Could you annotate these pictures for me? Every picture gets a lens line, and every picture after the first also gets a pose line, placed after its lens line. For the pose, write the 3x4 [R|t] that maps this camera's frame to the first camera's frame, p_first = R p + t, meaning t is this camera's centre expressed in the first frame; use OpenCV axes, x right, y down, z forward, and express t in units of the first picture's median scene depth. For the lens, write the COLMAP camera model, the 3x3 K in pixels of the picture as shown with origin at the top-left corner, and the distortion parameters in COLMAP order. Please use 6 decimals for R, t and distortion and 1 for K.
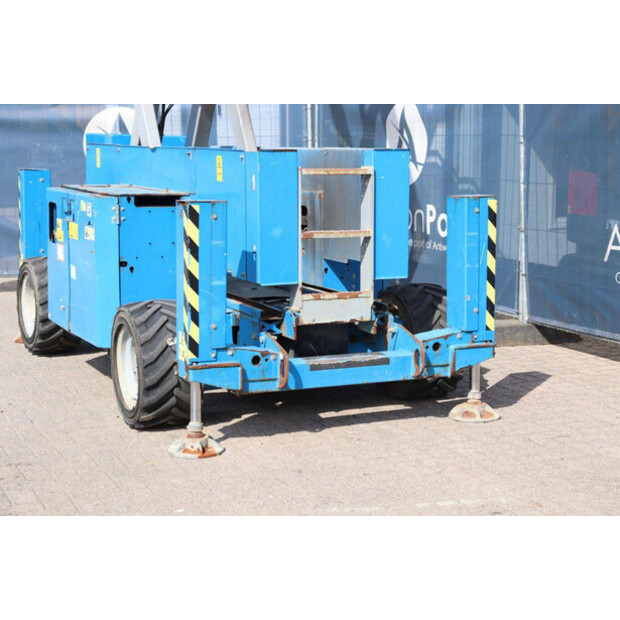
lens RADIAL K [[1217.3, 0, 310.1], [0, 1217.3, 299.1], [0, 0, 1]] dist [0.205317, 0.091766]
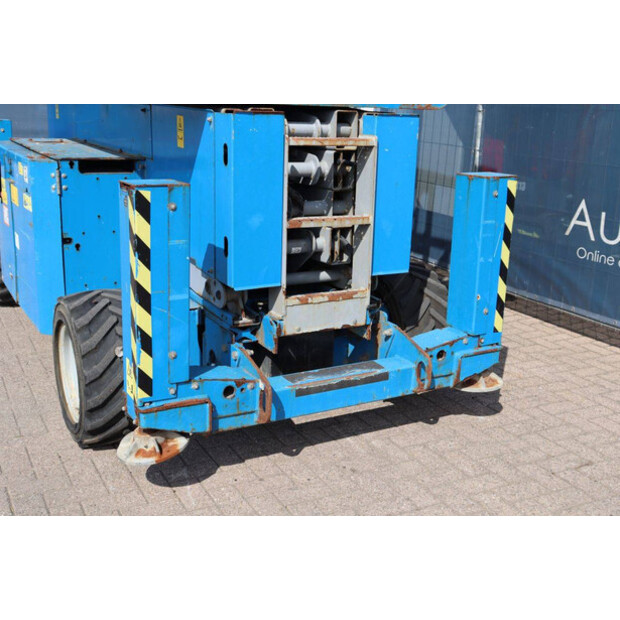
lens RADIAL K [[749.1, 0, 311.3], [0, 749.1, 307.5], [0, 0, 1]] dist [-0.005737, 0.035813]
pose [[0.995379, 0.006117, 0.095834, -0.036010], [-0.020249, 0.988900, 0.147193, -0.068860], [-0.093870, -0.148454, 0.984454, 0.506530]]
